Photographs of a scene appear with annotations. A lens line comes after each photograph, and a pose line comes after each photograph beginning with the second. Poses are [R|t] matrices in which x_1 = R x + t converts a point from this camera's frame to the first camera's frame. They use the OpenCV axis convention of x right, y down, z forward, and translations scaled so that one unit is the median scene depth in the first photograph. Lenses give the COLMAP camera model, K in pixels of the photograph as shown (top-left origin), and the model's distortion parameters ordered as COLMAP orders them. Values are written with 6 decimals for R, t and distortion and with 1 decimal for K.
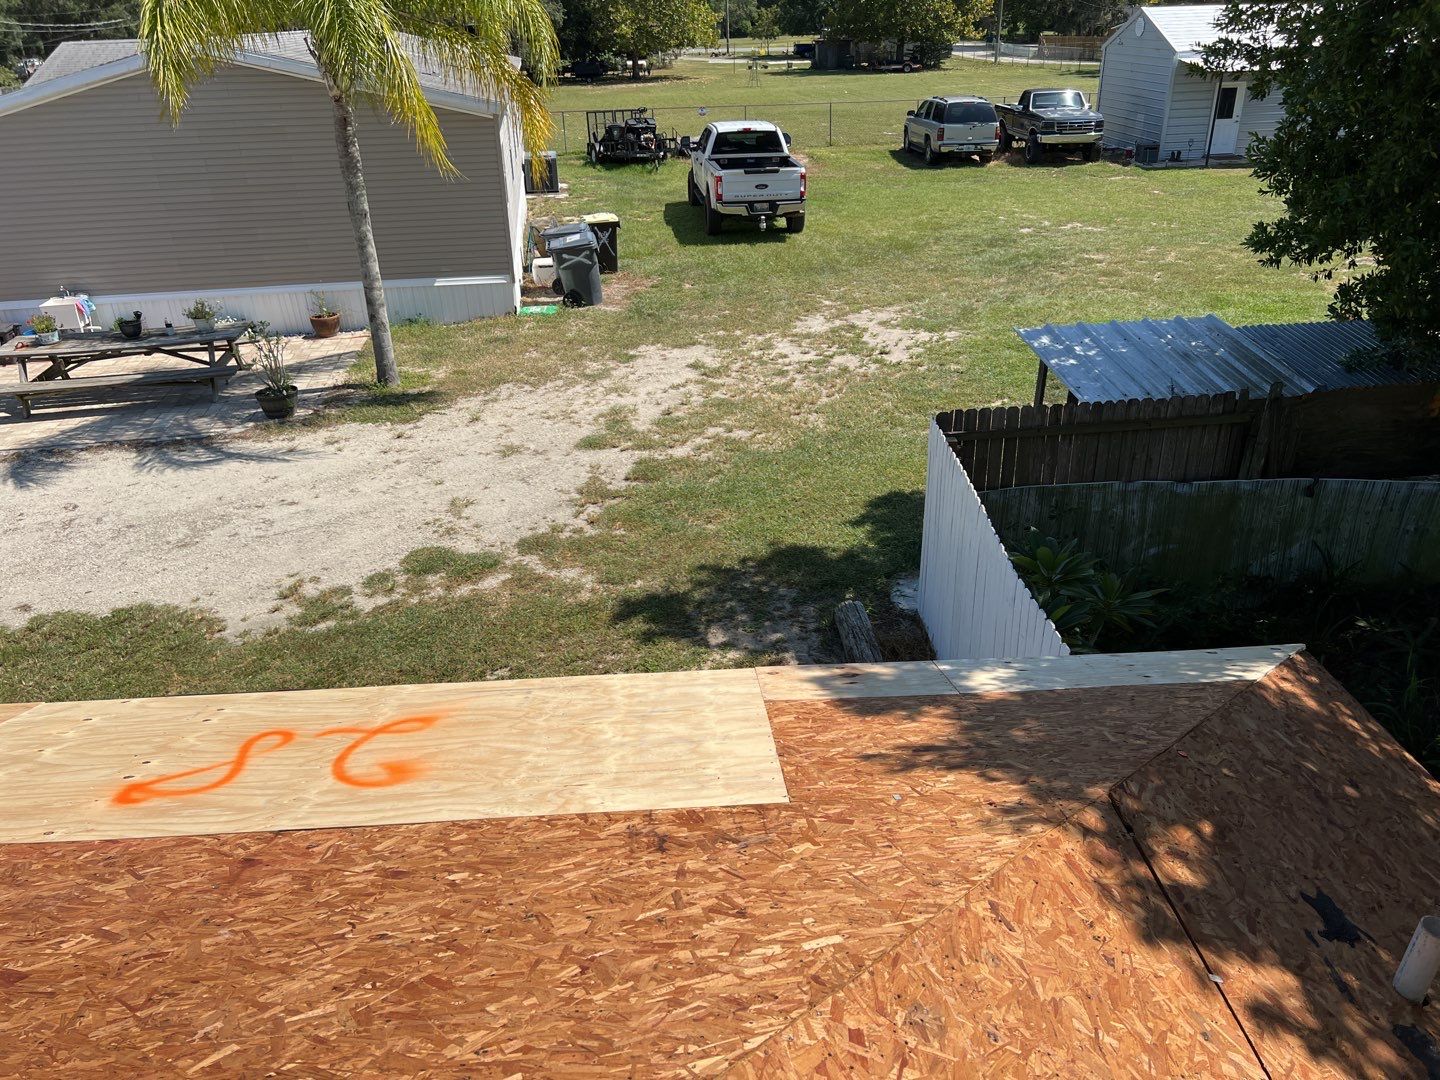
lens RADIAL K [[1100.5, 0, 697.5], [0, 1100.5, 498.9], [0, 0, 1]] dist [0.072606, -0.094085]
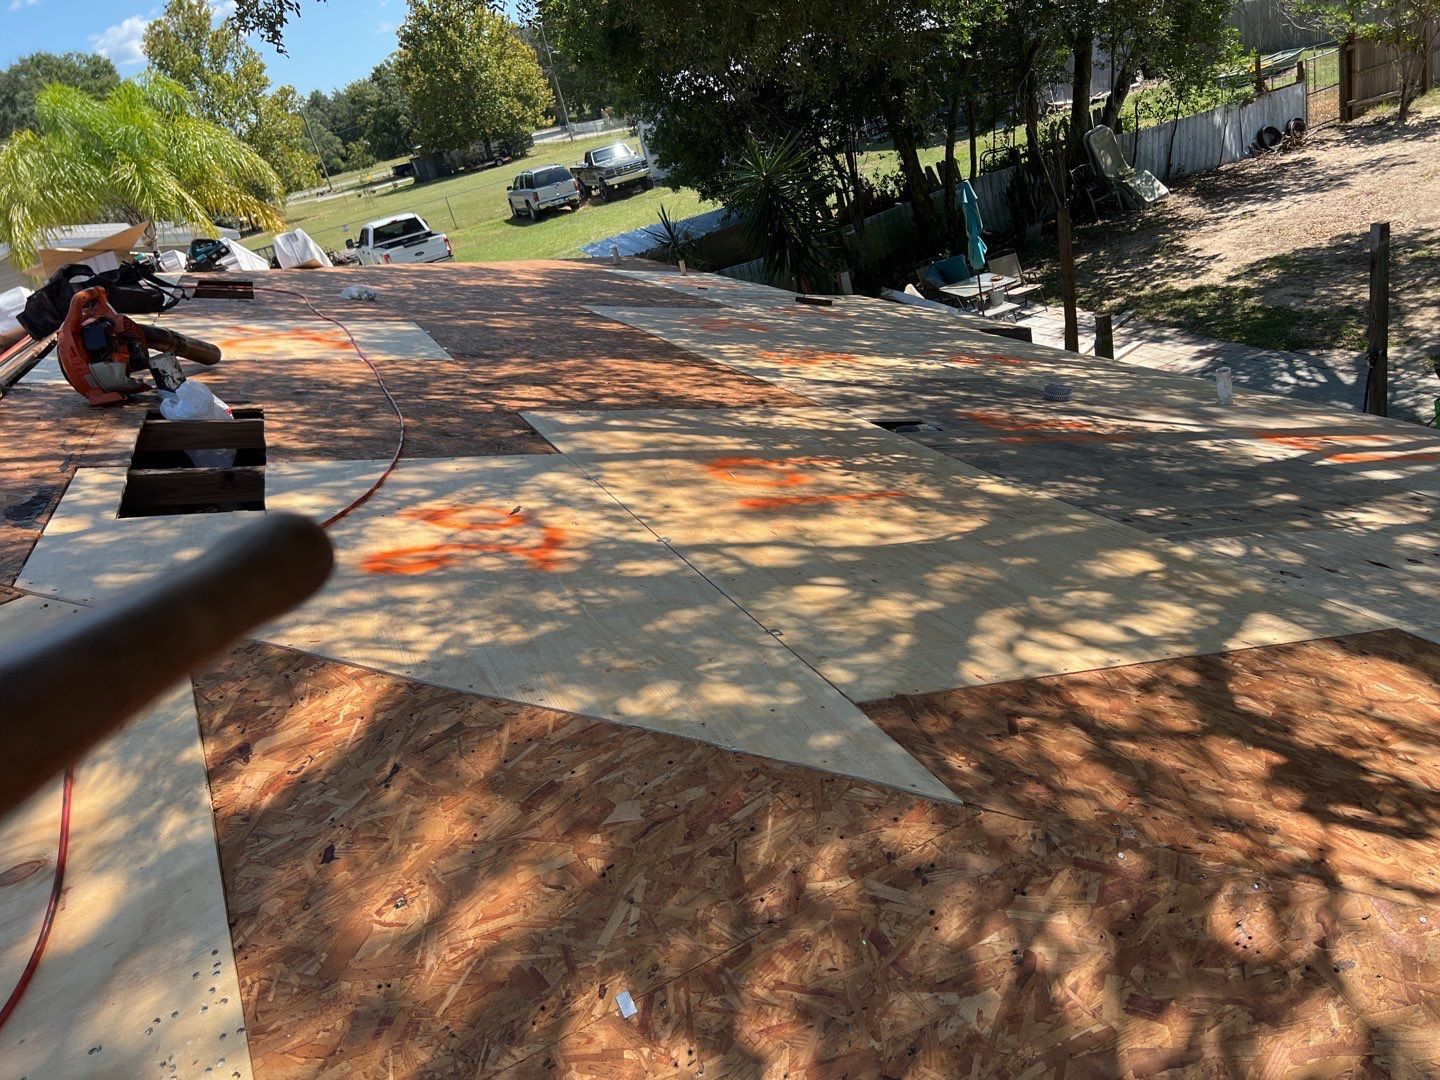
lens RADIAL K [[1144.1, 0, 744.0], [0, 1144.1, 519.9], [0, 0, 1]] dist [0.018361, 0.003584]
pose [[0.906312, -0.320168, 0.275847, -0.052236], [0.338818, 0.940607, -0.021469, 0.137099], [-0.252590, 0.112919, 0.960962, -0.308853]]
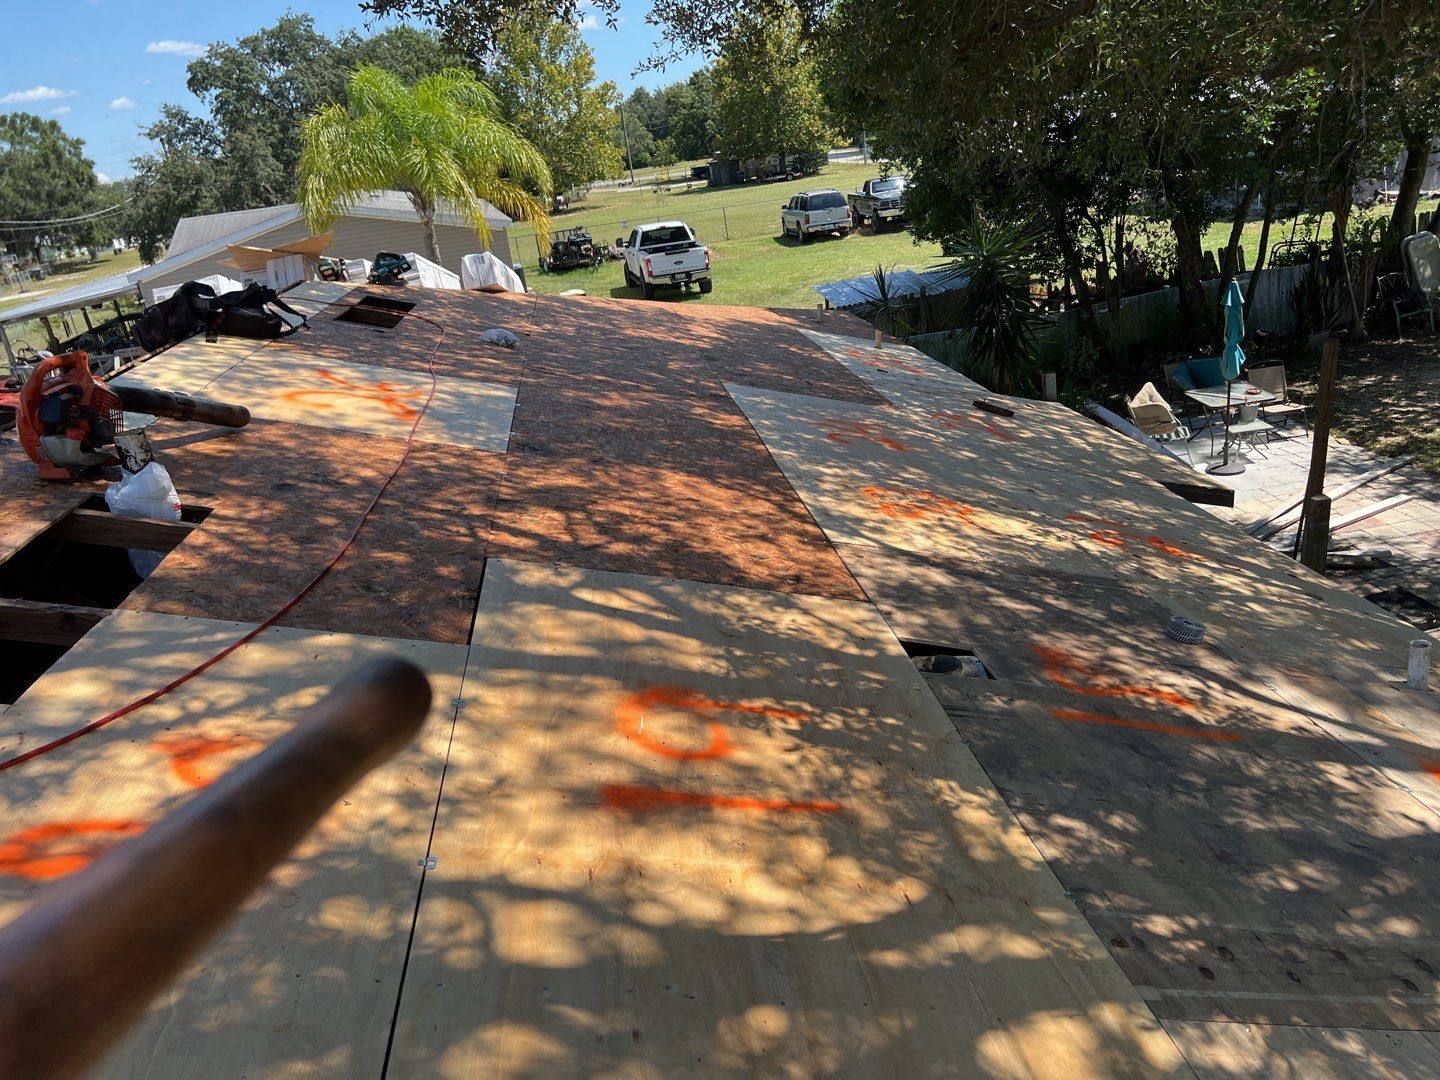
lens RADIAL K [[1131.4, 0, 722.0], [0, 1131.4, 522.6], [0, 0, 1]] dist [0.066640, -0.087035]
pose [[0.988773, -0.132960, 0.068191, -0.021216], [0.138579, 0.986642, -0.085635, 0.124118], [-0.055894, 0.094123, 0.993990, -0.292899]]
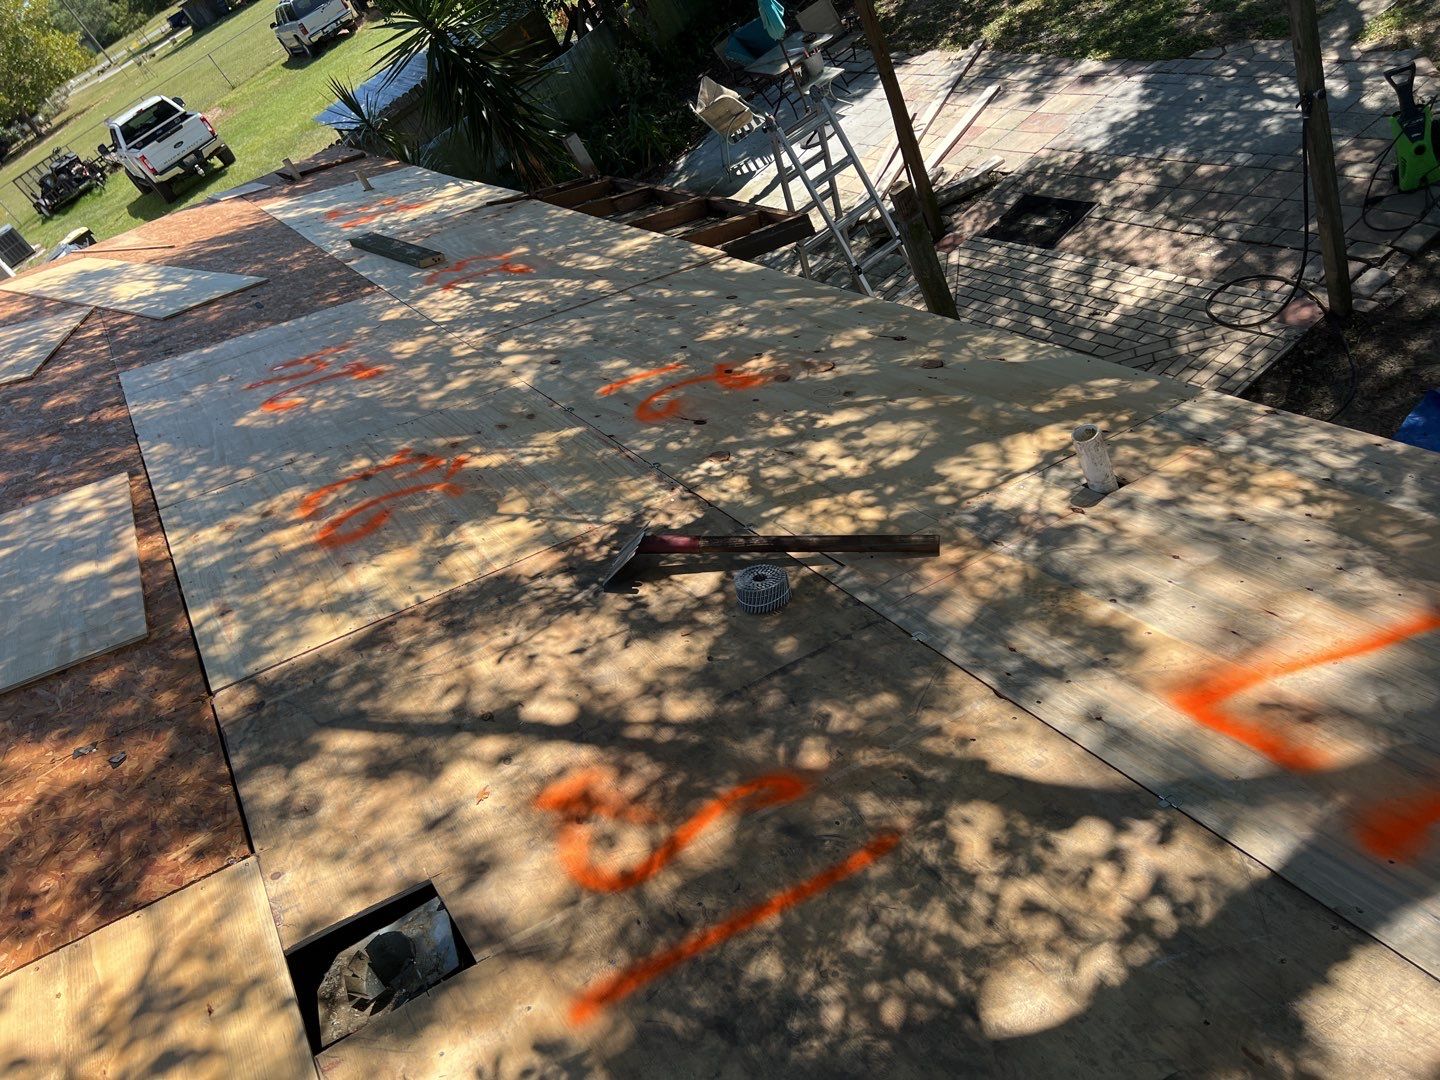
lens RADIAL K [[1131.4, 0, 722.0], [0, 1131.4, 522.6], [0, 0, 1]] dist [0.066640, -0.087035]
pose [[0.778527, -0.596071, 0.196457, 0.018907], [0.570765, 0.802607, 0.173347, 0.113221], [-0.261005, -0.022824, 0.965068, -0.245152]]
